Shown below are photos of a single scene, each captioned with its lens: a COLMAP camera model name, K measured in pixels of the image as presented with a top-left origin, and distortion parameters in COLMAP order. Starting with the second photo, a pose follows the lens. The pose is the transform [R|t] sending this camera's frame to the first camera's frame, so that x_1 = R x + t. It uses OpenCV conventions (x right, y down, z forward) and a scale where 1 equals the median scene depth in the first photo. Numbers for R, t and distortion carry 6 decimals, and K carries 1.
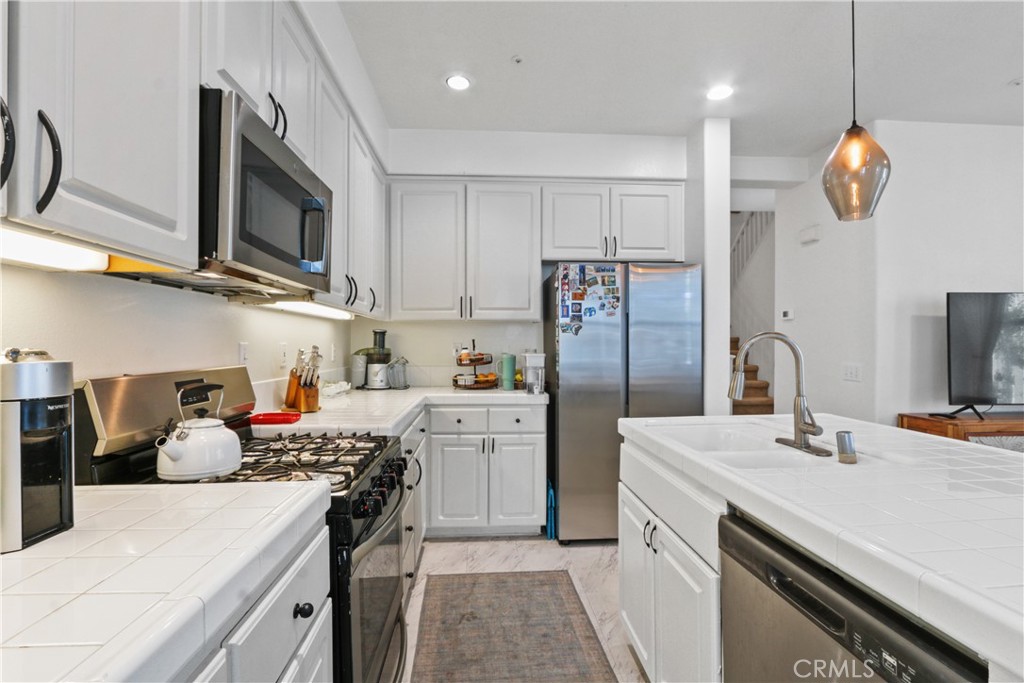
lens RADIAL K [[479.9, 0, 511.1], [0, 479.9, 348.0], [0, 0, 1]] dist [-0.034071, 0.000260]
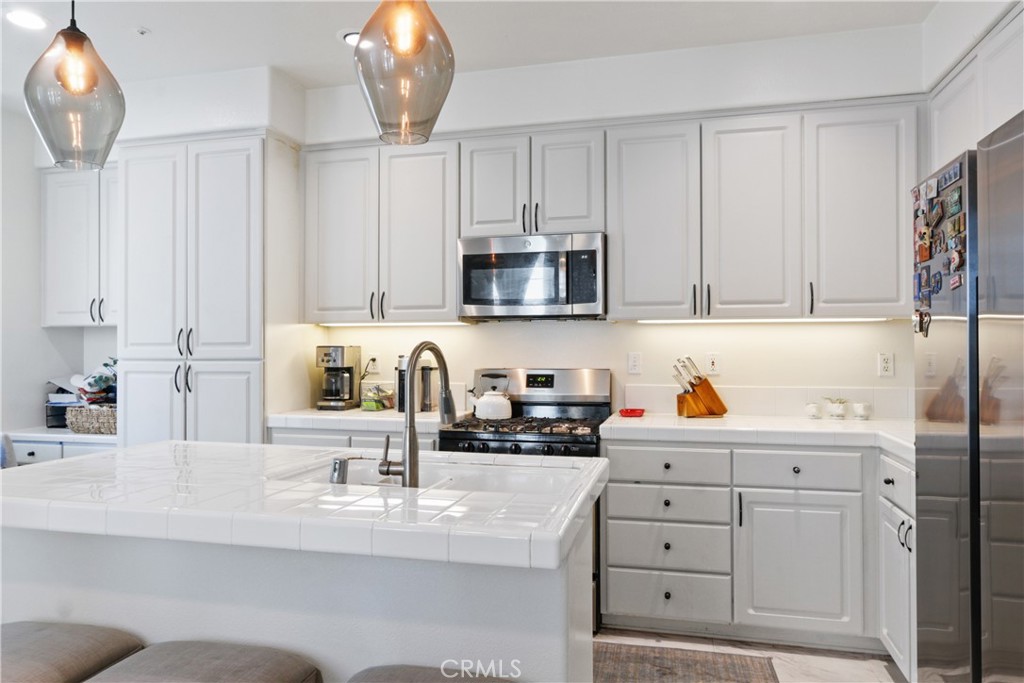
lens RADIAL K [[679.4, 0, 508.1], [0, 679.4, 344.7], [0, 0, 1]] dist [-0.009728, 0.001553]
pose [[-0.309284, -0.008340, -0.950933, 0.872522], [-0.006602, 0.999956, -0.006623, -0.012273], [0.950947, 0.004229, -0.309326, 0.817400]]
